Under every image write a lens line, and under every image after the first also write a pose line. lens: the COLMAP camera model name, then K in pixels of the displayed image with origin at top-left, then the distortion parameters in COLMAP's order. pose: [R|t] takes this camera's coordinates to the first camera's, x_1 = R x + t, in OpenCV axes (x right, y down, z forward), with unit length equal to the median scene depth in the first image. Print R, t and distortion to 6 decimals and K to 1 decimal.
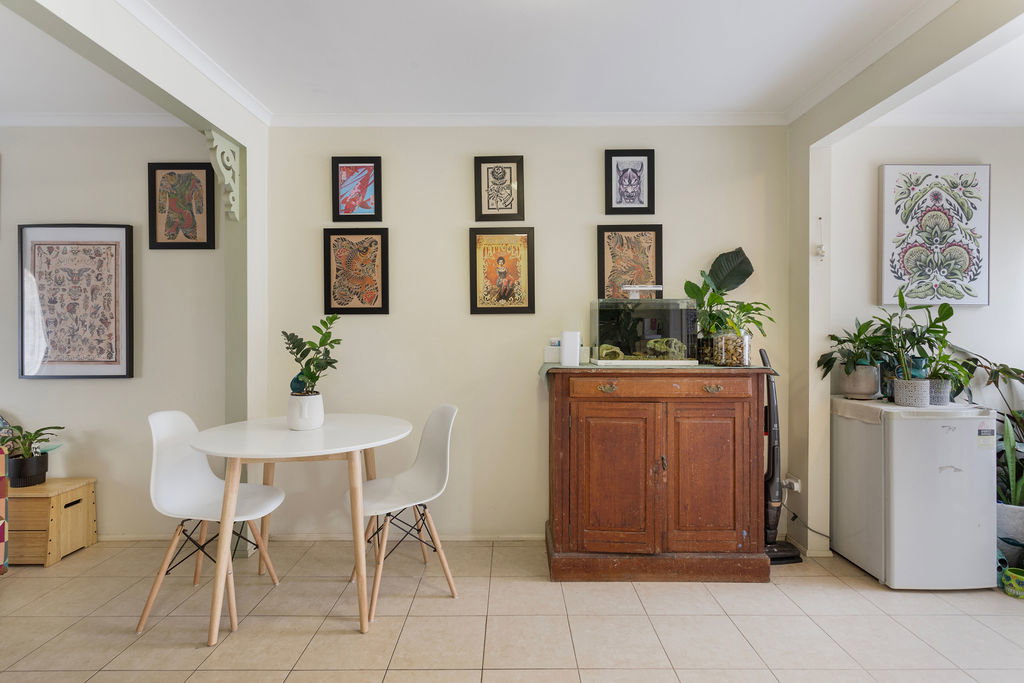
lens RADIAL K [[492.8, 0, 513.8], [0, 492.8, 335.5], [0, 0, 1]] dist [-0.001181, 0.000503]
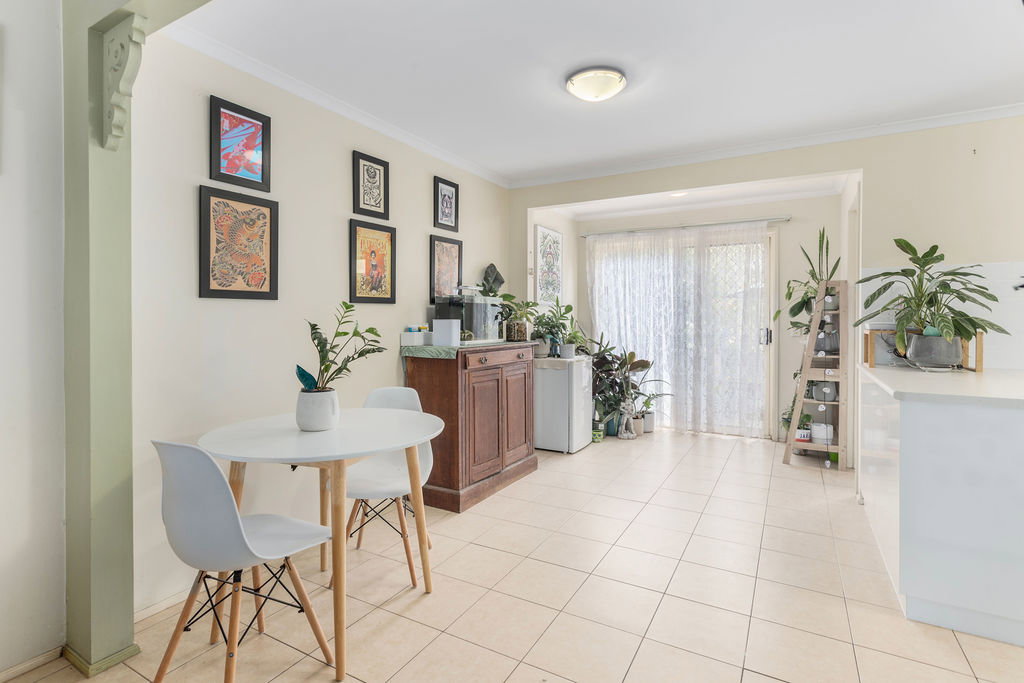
lens RADIAL K [[492.3, 0, 515.3], [0, 492.3, 322.1], [0, 0, 1]] dist [0.001783, 0.000161]
pose [[0.492812, -0.005545, 0.870118, -0.811499], [0.002594, 0.999985, 0.004904, -0.007024], [-0.870132, -0.000160, 0.492819, 0.198020]]
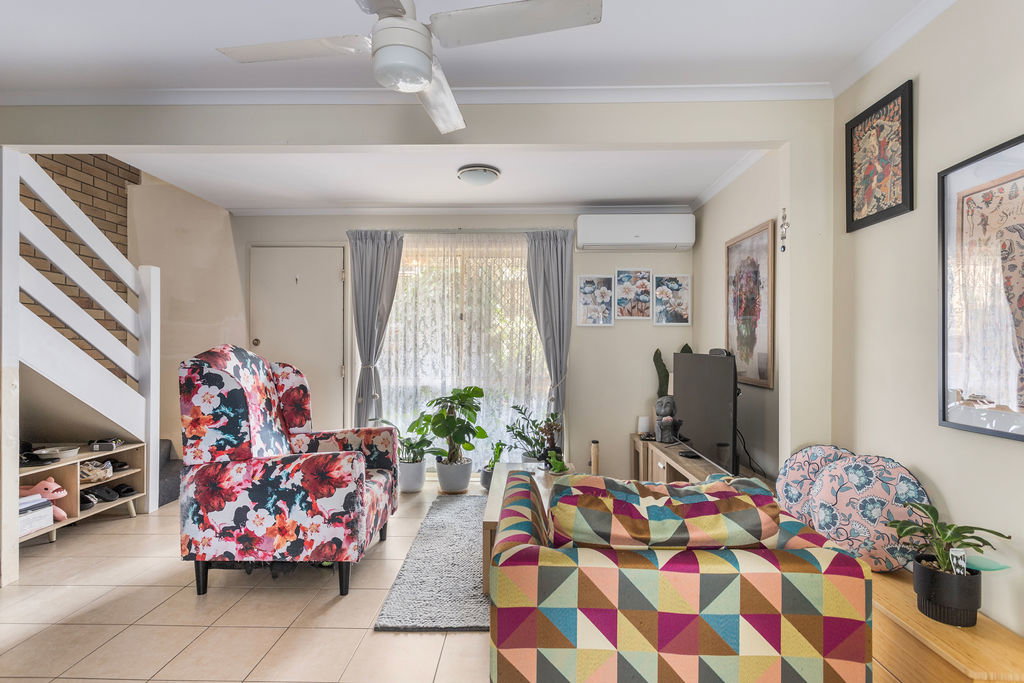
lens RADIAL K [[487.3, 0, 512.0], [0, 487.3, 341.5], [0, 0, 1]] dist [0.000335, 0.000039]
pose [[-0.034384, -0.004595, -0.999398, -0.383480], [-0.004618, 0.999979, -0.004439, -0.010741], [0.999398, 0.004462, -0.034404, 0.491435]]
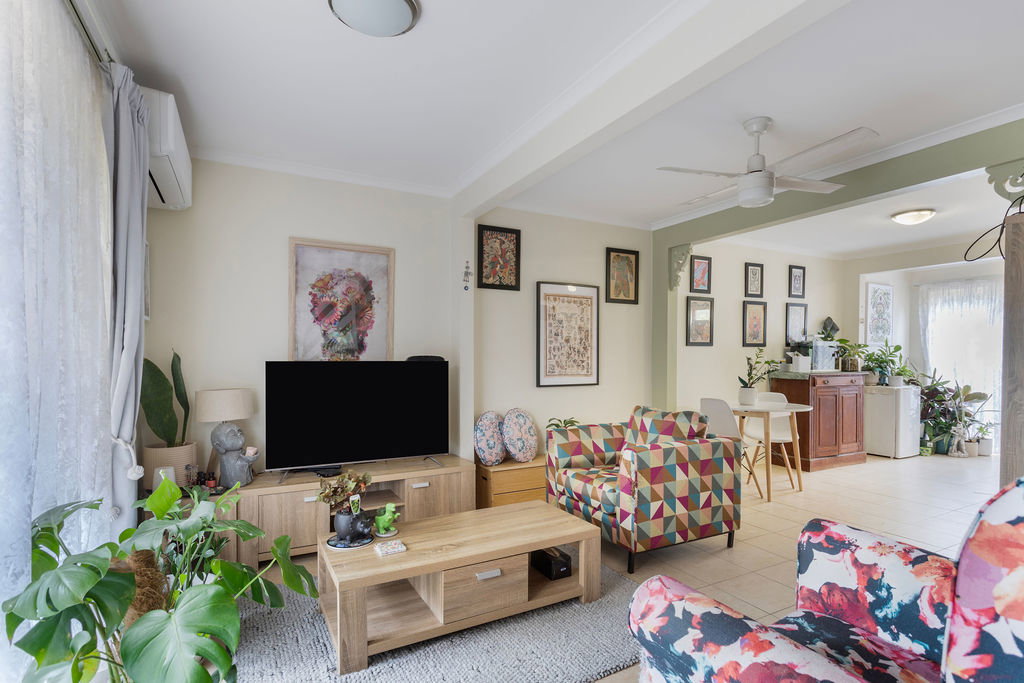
lens RADIAL K [[503.0, 0, 513.8], [0, 503.0, 364.7], [0, 0, 1]] dist [0.000232, 0.000166]
pose [[0.881412, -0.004847, 0.472323, -1.754916], [-0.002114, 0.999897, 0.014205, 0.000038], [-0.472343, -0.013519, 0.881311, -0.269089]]
